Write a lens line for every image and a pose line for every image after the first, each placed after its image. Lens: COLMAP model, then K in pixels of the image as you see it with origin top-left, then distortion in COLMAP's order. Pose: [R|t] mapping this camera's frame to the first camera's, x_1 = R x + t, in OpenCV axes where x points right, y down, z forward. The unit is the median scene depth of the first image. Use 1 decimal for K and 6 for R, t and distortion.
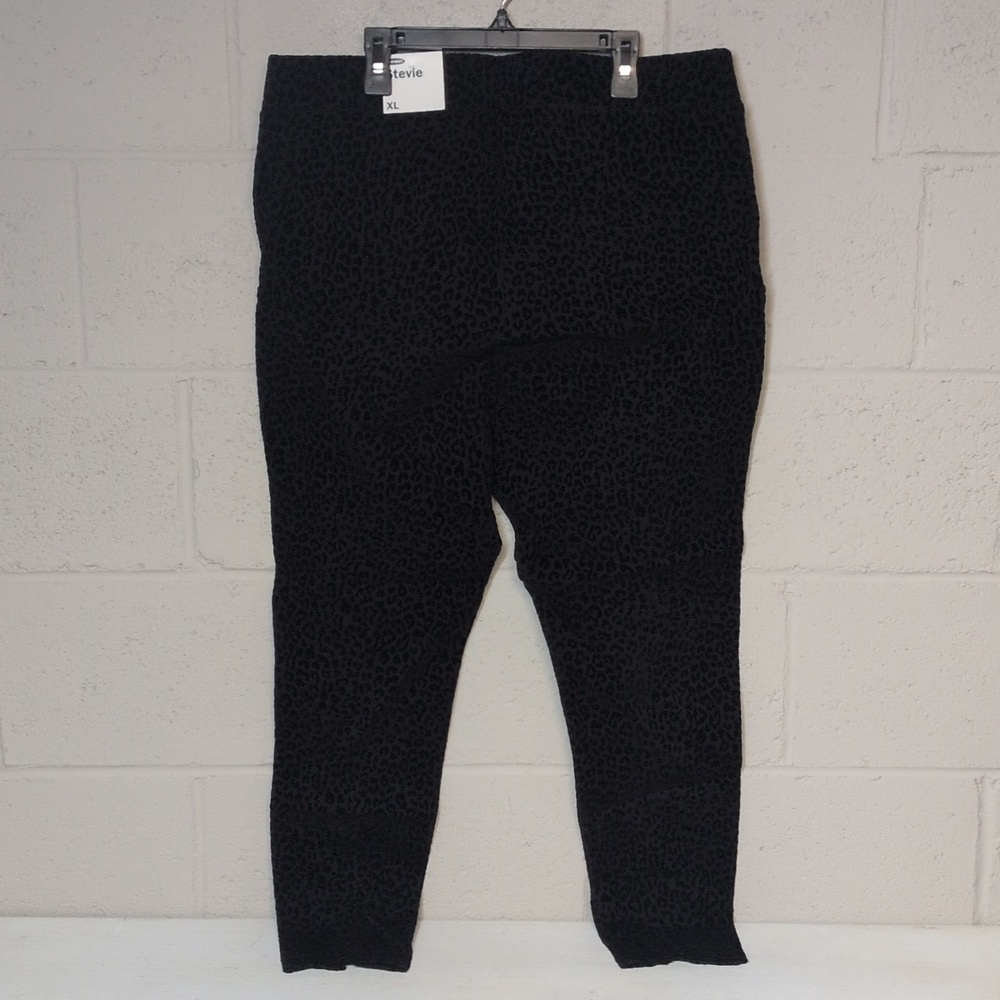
lens RADIAL K [[1677.4, 0, 500.0], [0, 1677.4, 500.0], [0, 0, 1]] dist [0.146165, -0.333900]
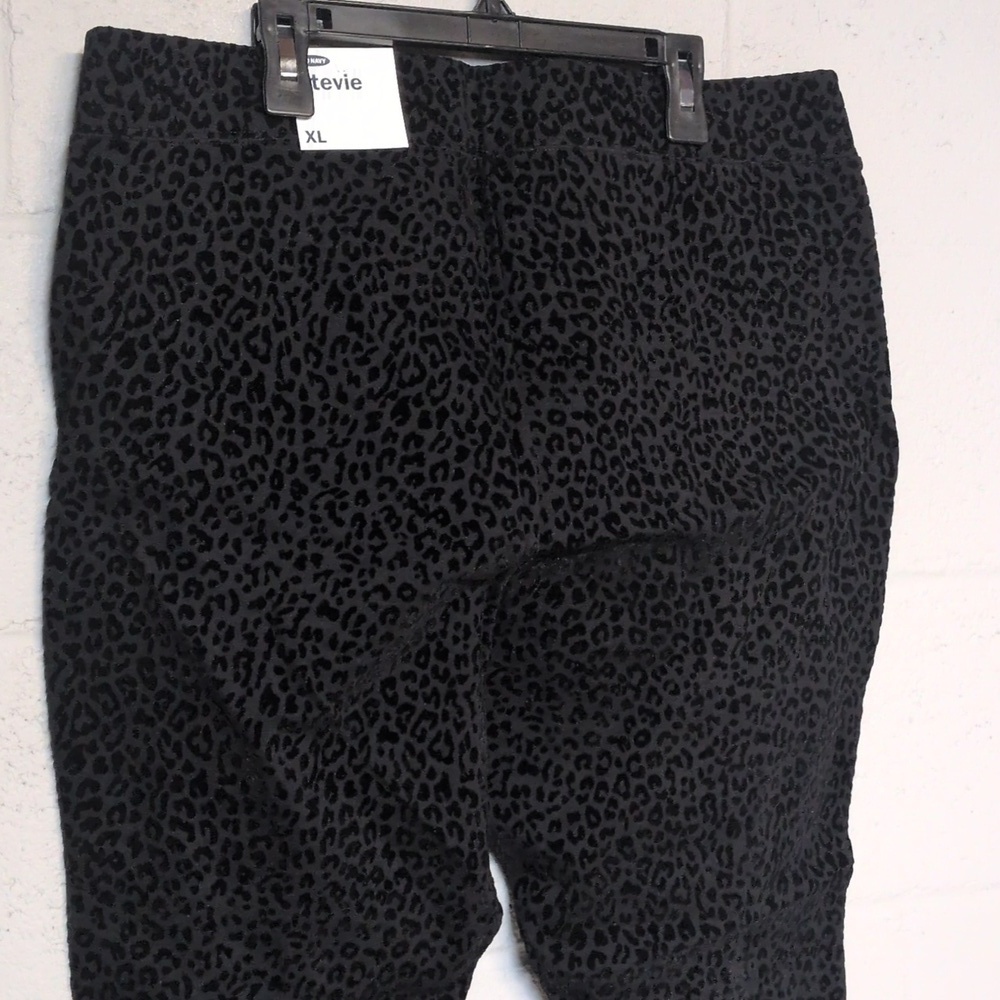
lens RADIAL K [[1677.4, 0, 500.0], [0, 1677.4, 500.0], [0, 0, 1]] dist [0.146165, -0.333900]
pose [[0.924056, -0.034576, 0.380691, -0.219991], [0.083707, 0.990033, -0.113264, -0.048564], [-0.372980, 0.136529, 0.917740, 0.485134]]
